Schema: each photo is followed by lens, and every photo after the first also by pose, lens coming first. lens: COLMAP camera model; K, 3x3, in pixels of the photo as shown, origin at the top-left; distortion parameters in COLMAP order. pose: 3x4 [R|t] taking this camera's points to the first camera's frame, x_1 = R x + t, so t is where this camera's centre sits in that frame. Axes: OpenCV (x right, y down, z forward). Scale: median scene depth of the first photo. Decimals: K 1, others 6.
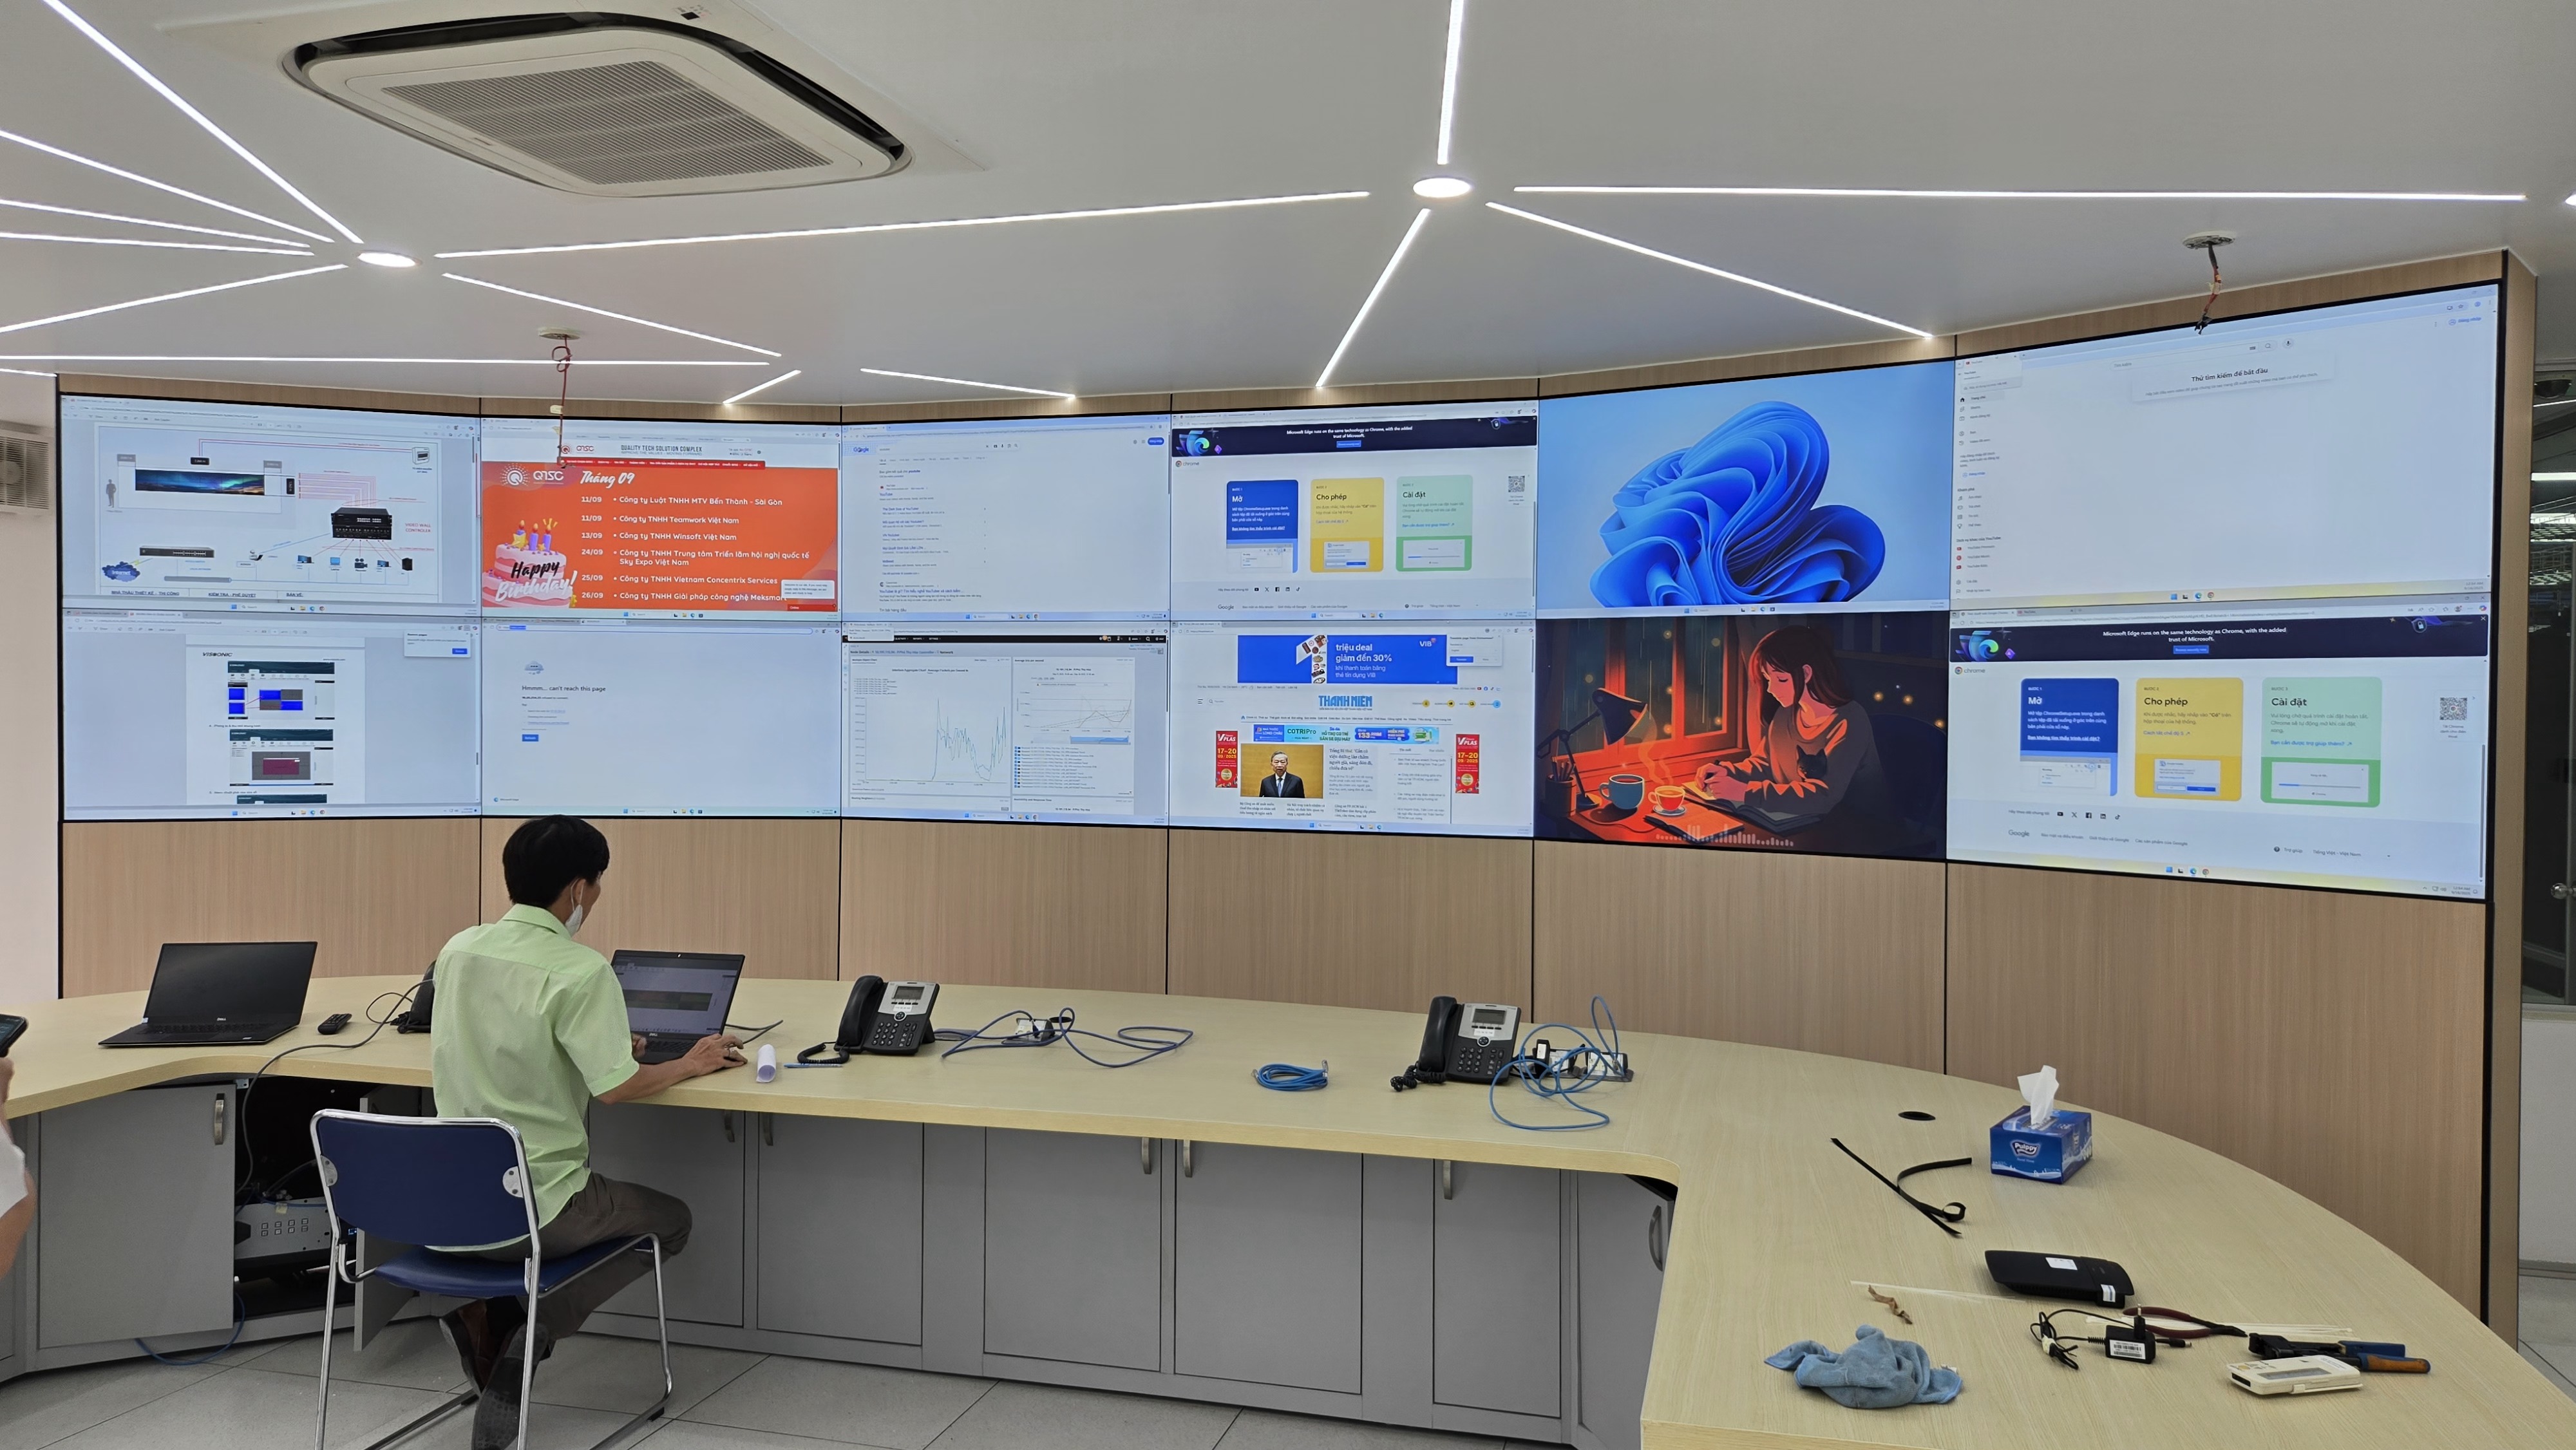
lens RADIAL K [[1801.4, 0, 1280.5], [0, 1801.4, 712.7], [0, 0, 1]] dist [0.078243, -0.067607]
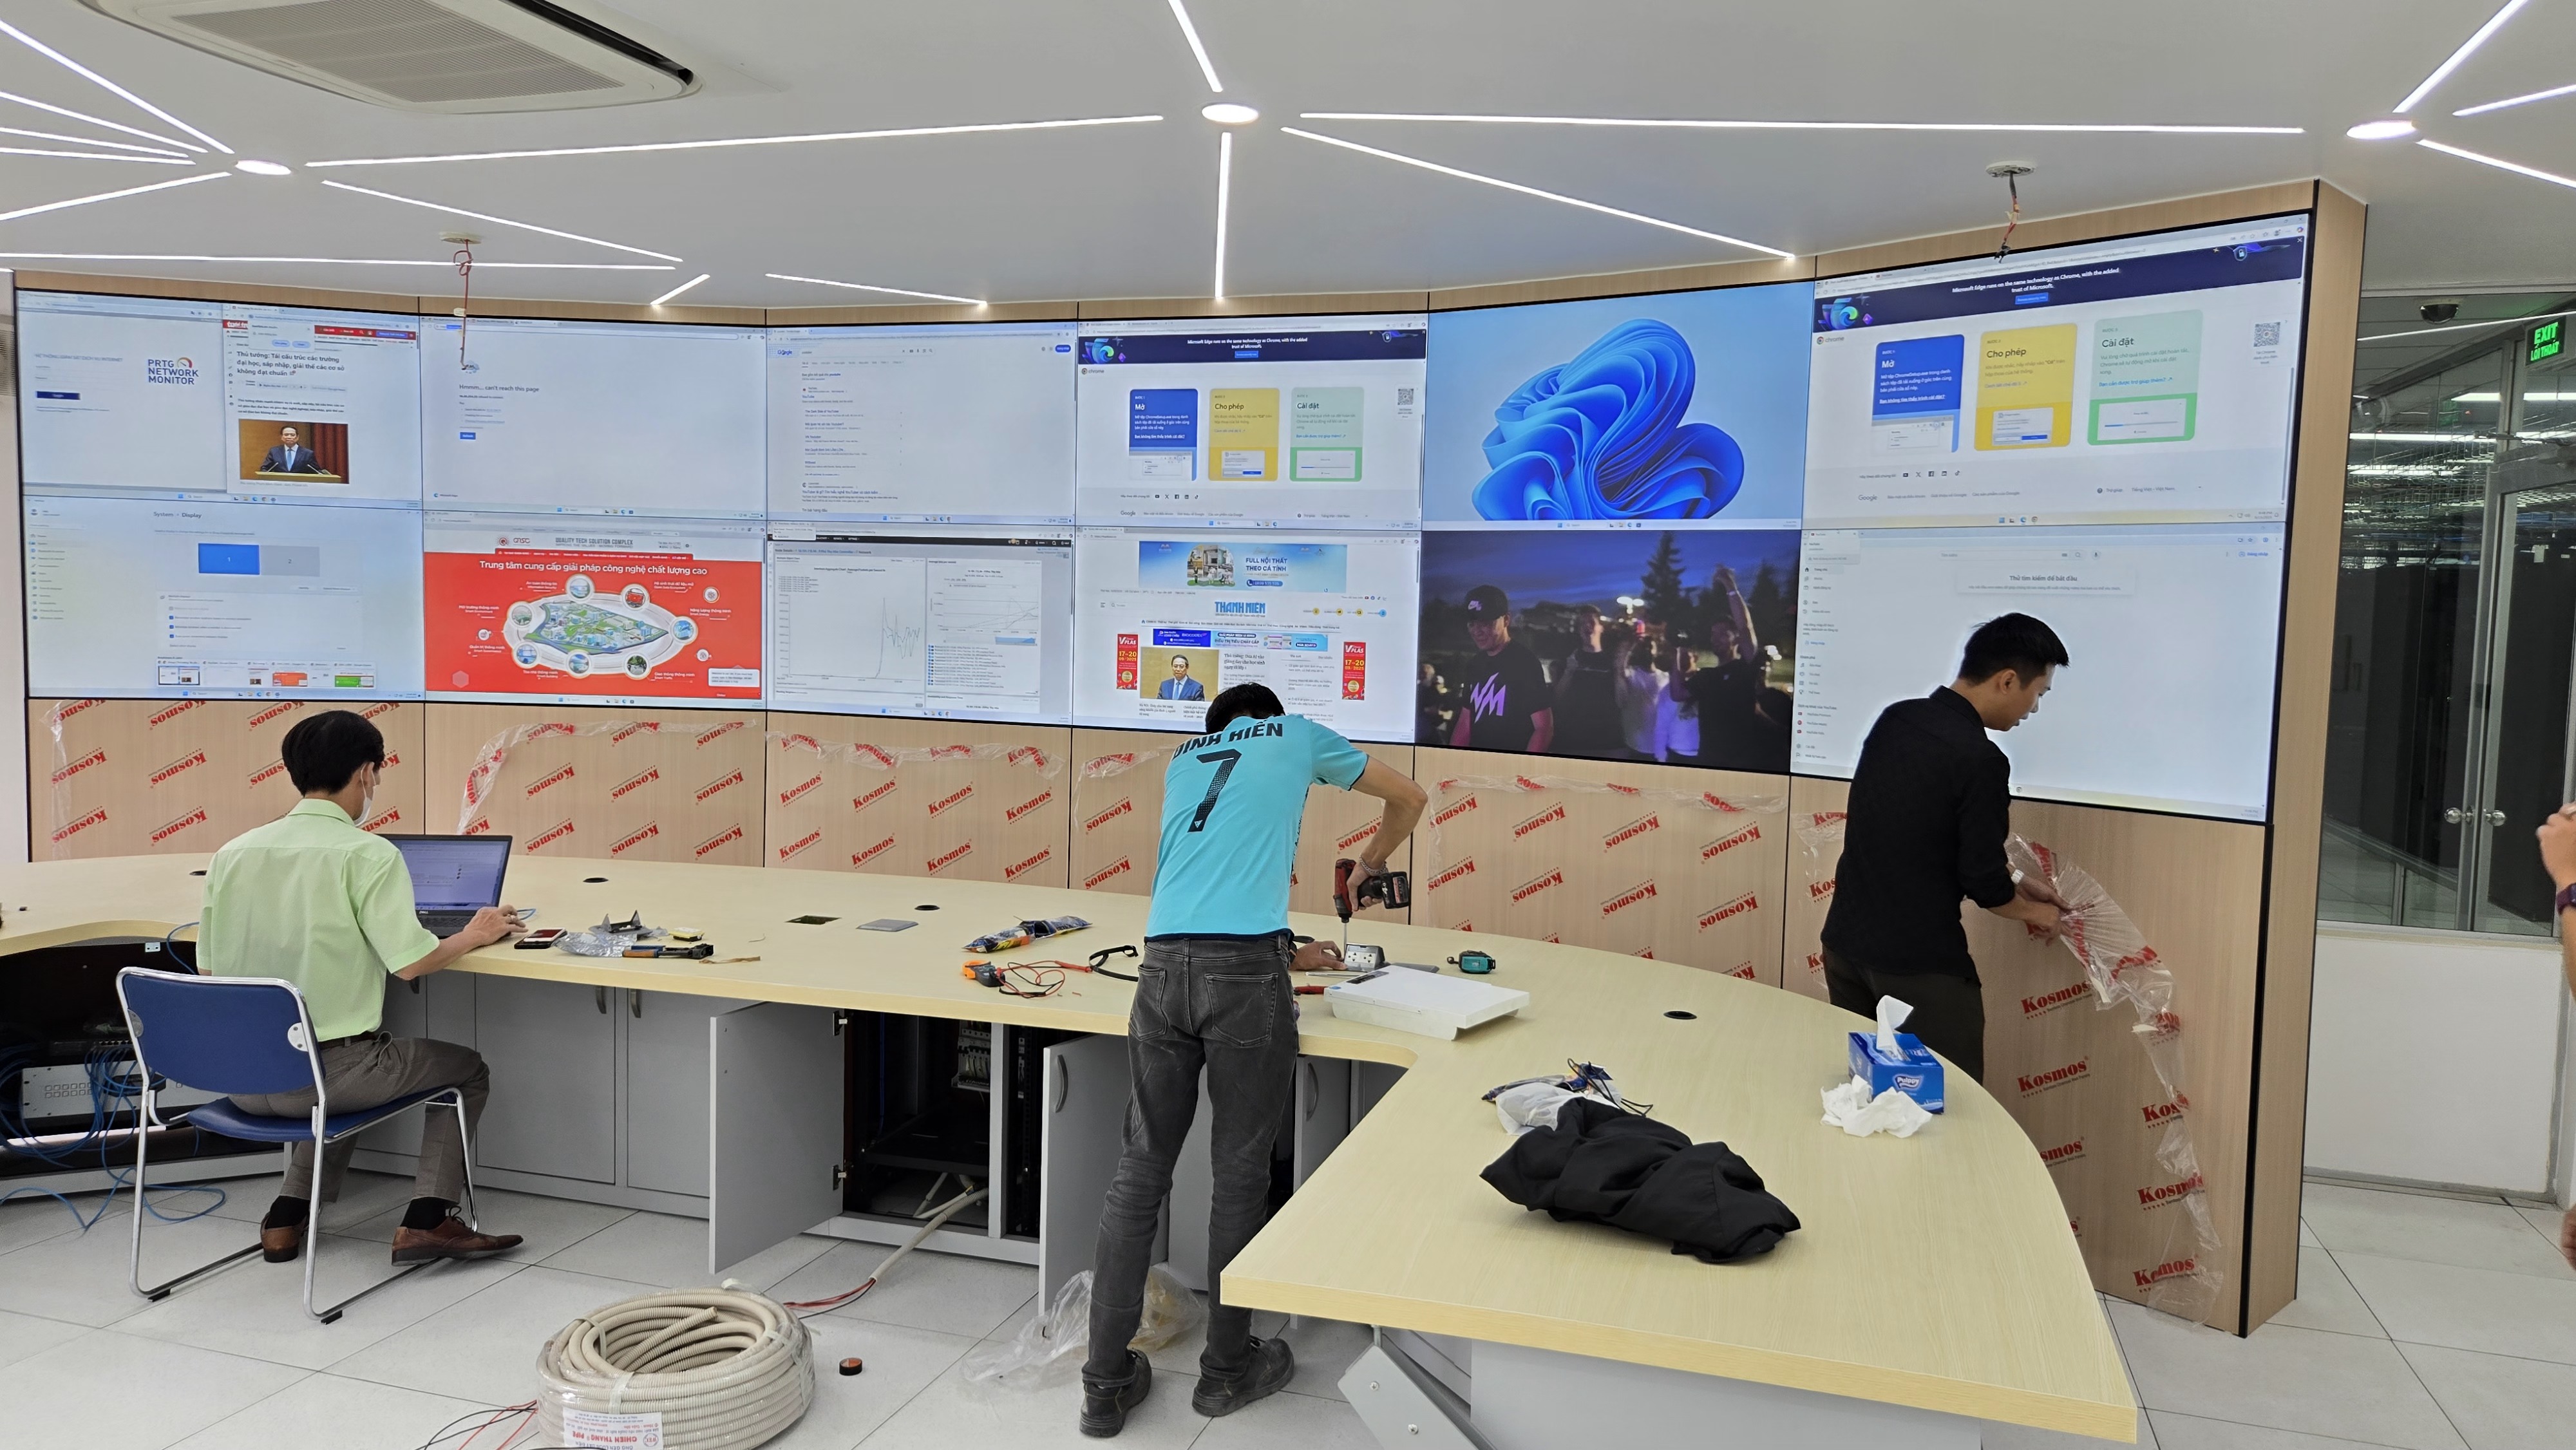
lens RADIAL K [[1801.4, 0, 1295.3], [0, 1801.4, 704.4], [0, 0, 1]] dist [0.078243, -0.067607]
pose [[0.999004, 0.019814, -0.039976, 0.138666], [-0.017668, 0.998421, 0.053326, -0.008178], [0.040970, -0.052566, 0.997777, -0.033080]]
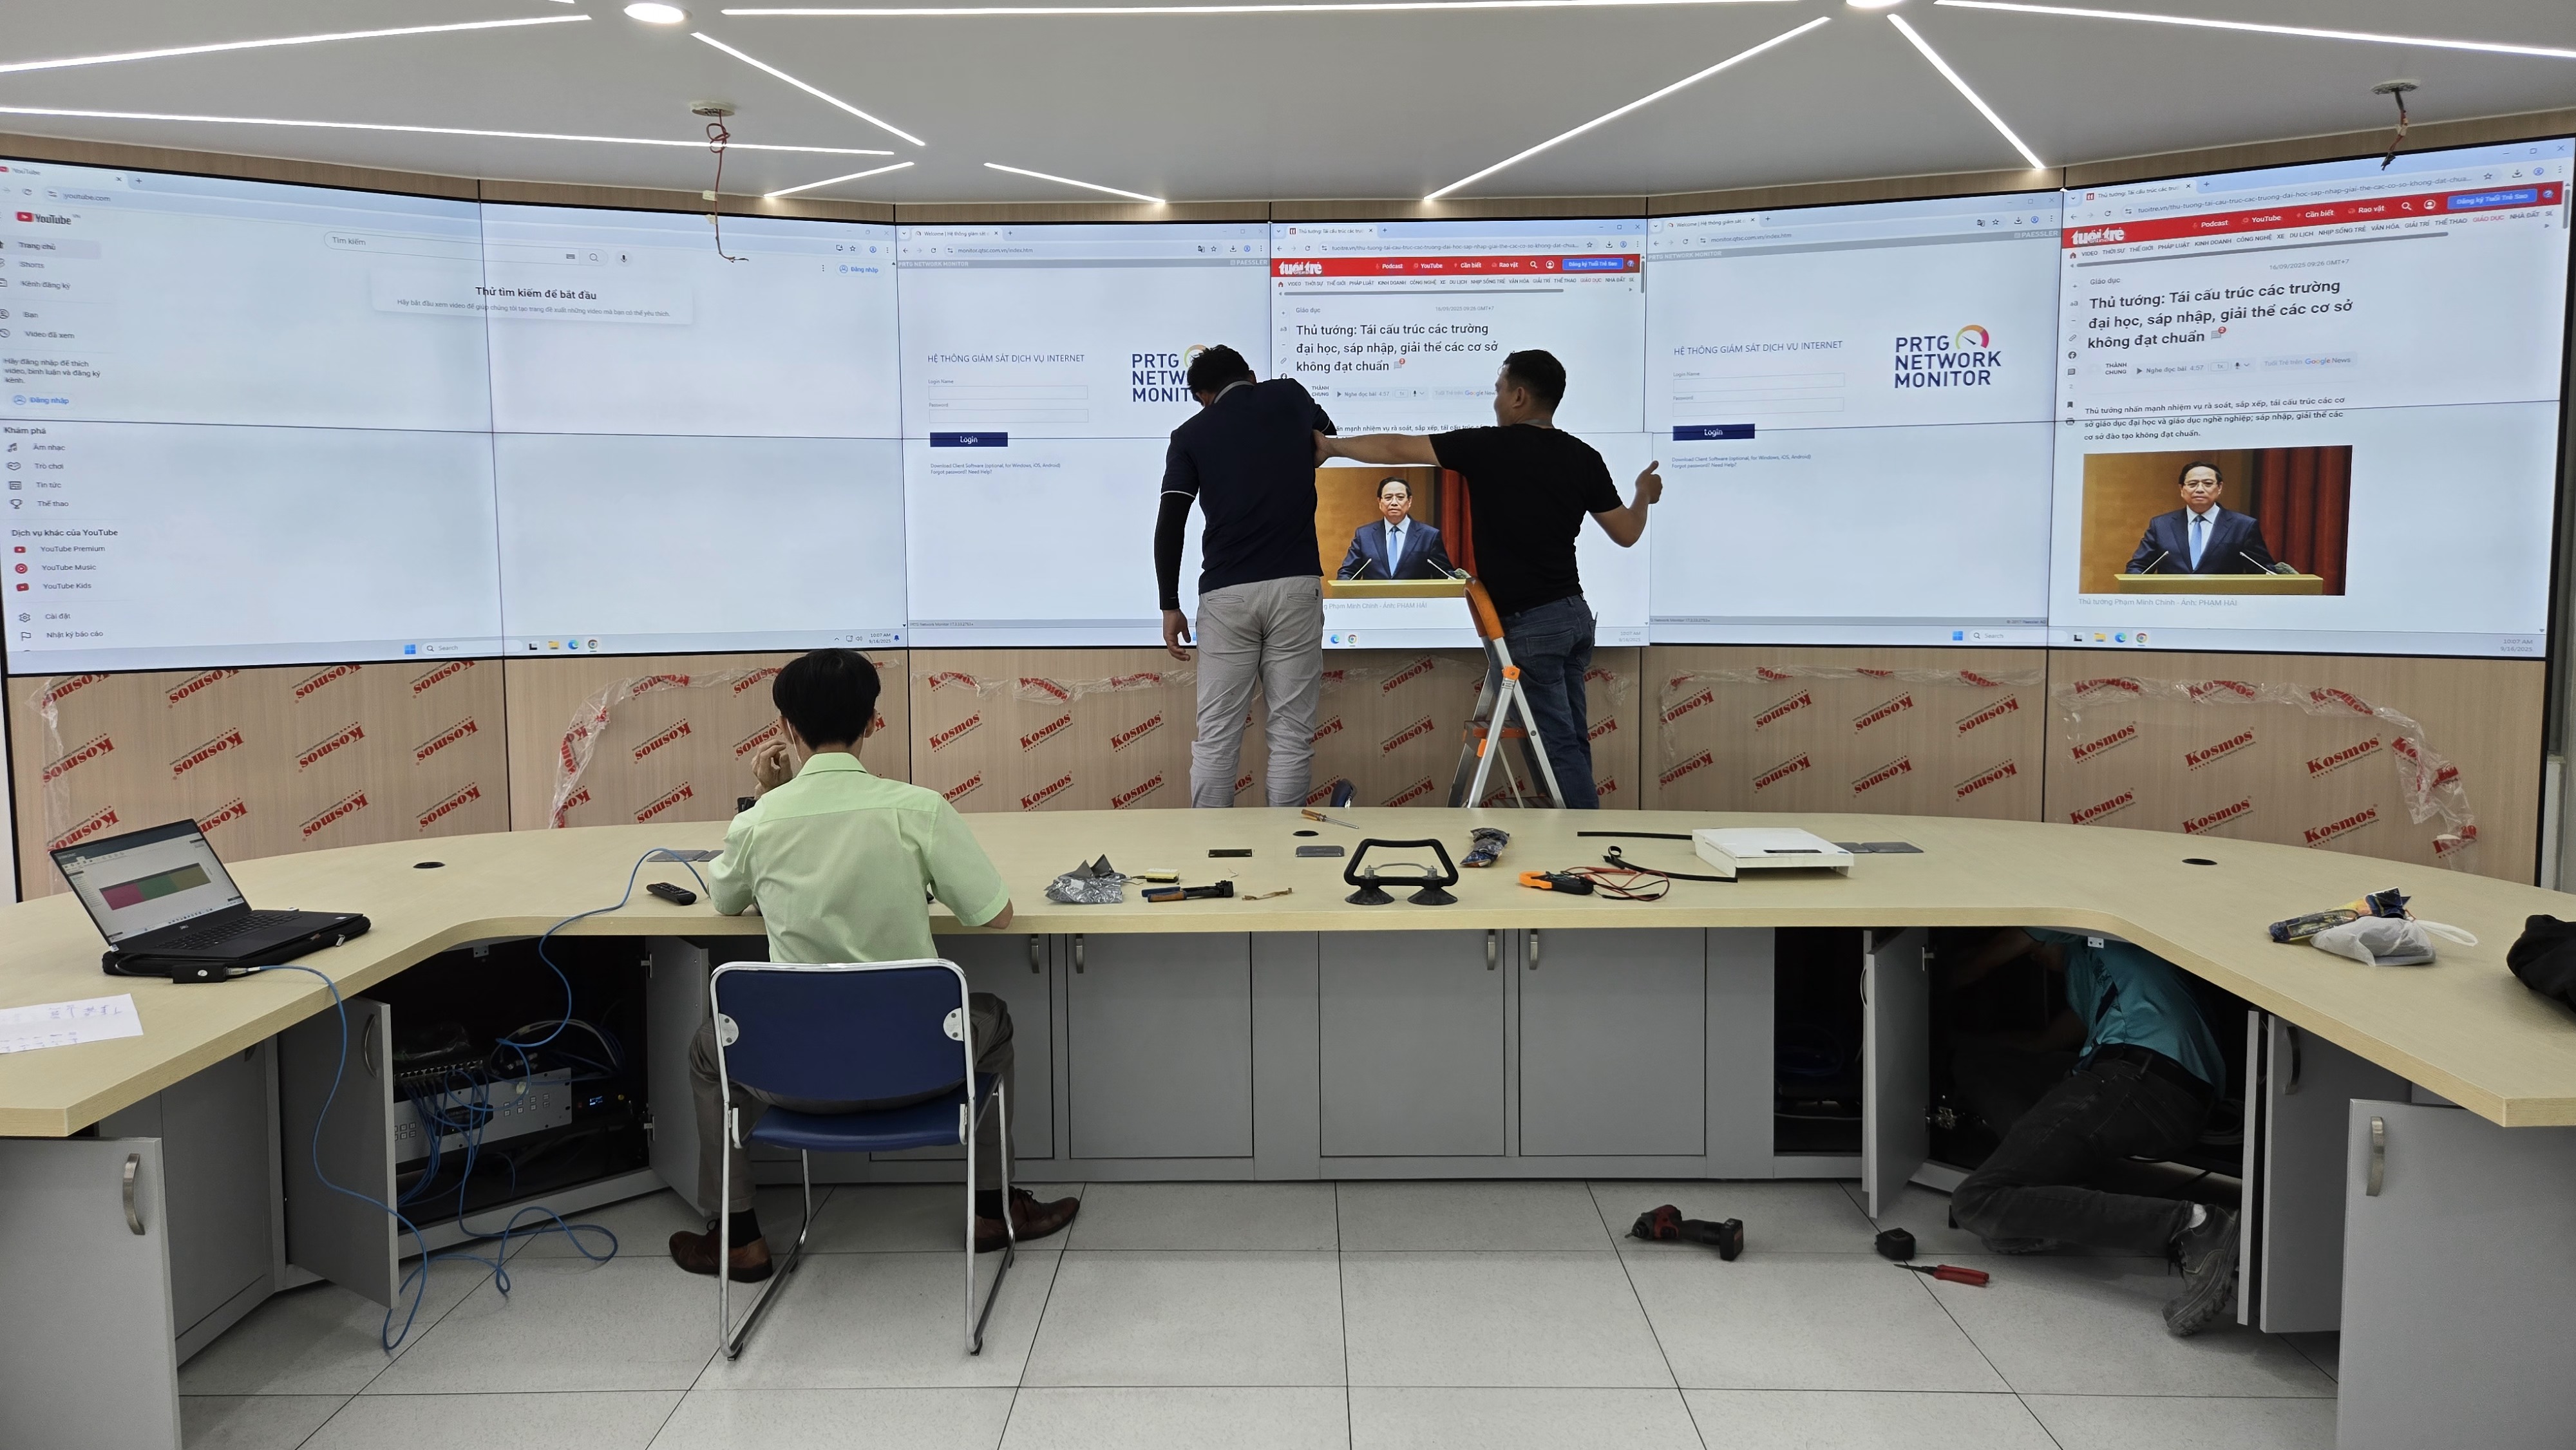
lens RADIAL K [[1801.4, 0, 1281.6], [0, 1801.4, 688.6], [0, 0, 1]] dist [0.078243, -0.067607]
pose [[0.964237, -0.037466, 0.262380, -0.415245], [0.017386, 0.996767, 0.078439, 0.011596], [-0.264471, -0.071072, 0.961771, 0.050874]]
